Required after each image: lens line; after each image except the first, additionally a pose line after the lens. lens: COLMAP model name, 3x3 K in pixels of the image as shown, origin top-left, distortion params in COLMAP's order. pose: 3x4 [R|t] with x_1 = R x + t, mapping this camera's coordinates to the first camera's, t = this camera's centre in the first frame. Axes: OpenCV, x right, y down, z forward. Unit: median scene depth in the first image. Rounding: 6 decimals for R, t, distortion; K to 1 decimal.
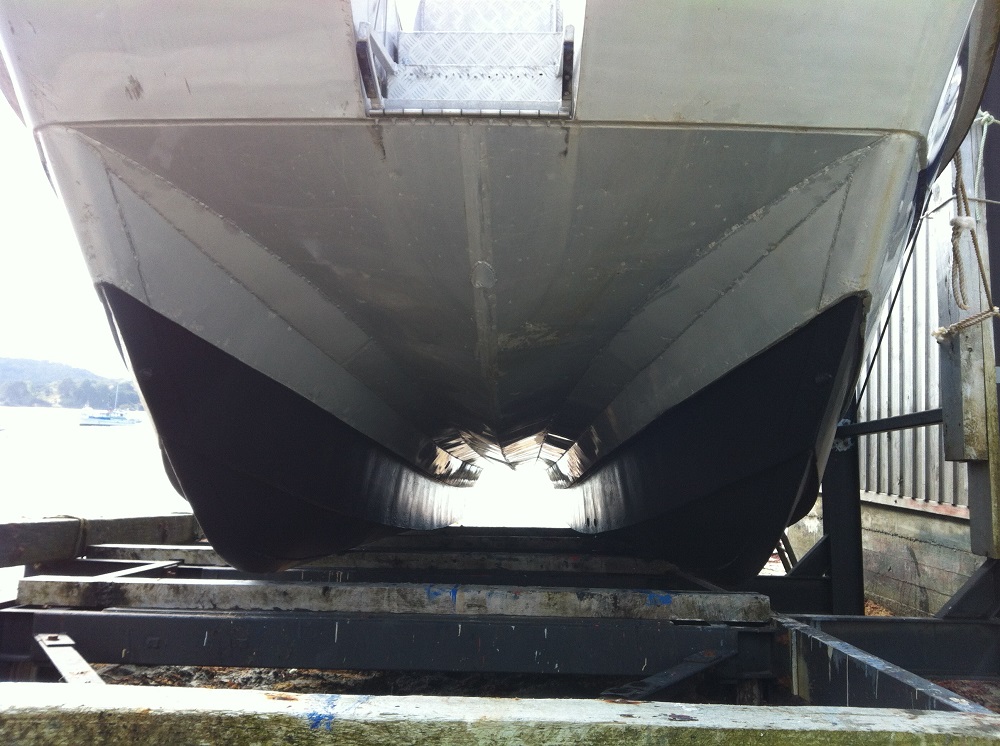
lens RADIAL K [[929.5, 0, 500.0], [0, 929.5, 373.0], [0, 0, 1]] dist [0.081982, -0.176391]
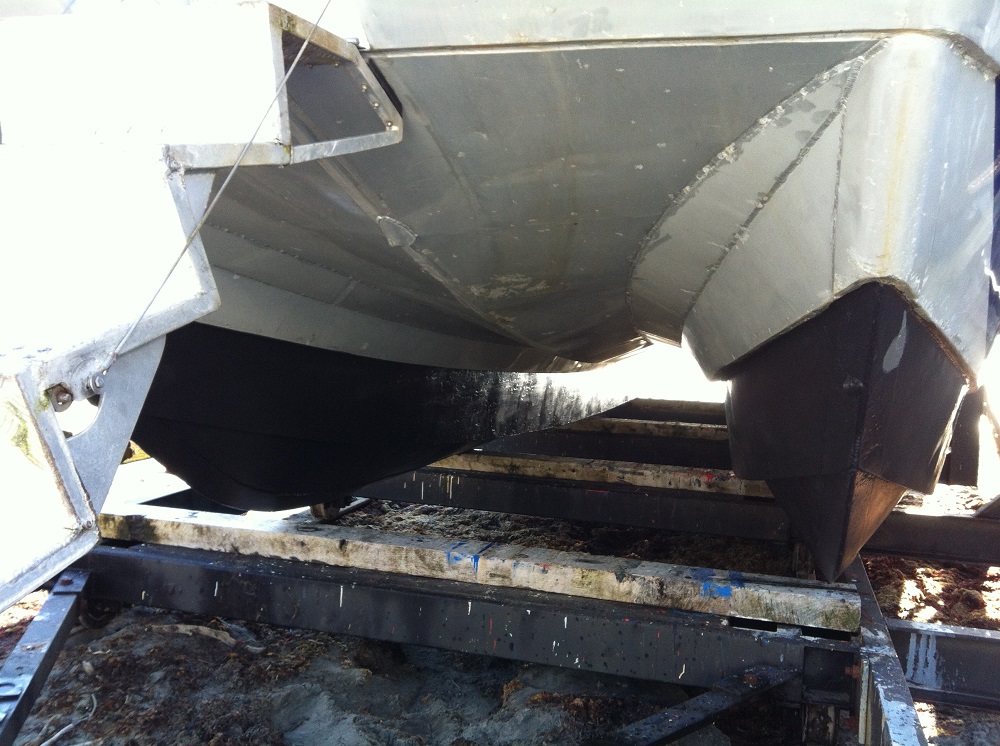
lens RADIAL K [[929.5, 0, 500.0], [0, 929.5, 373.0], [0, 0, 1]] dist [0.081982, -0.176391]
pose [[0.957401, 0.034638, -0.286677, 0.218365], [0.020410, 0.982179, 0.186835, -0.100189], [0.288040, -0.184727, 0.939632, 0.216399]]
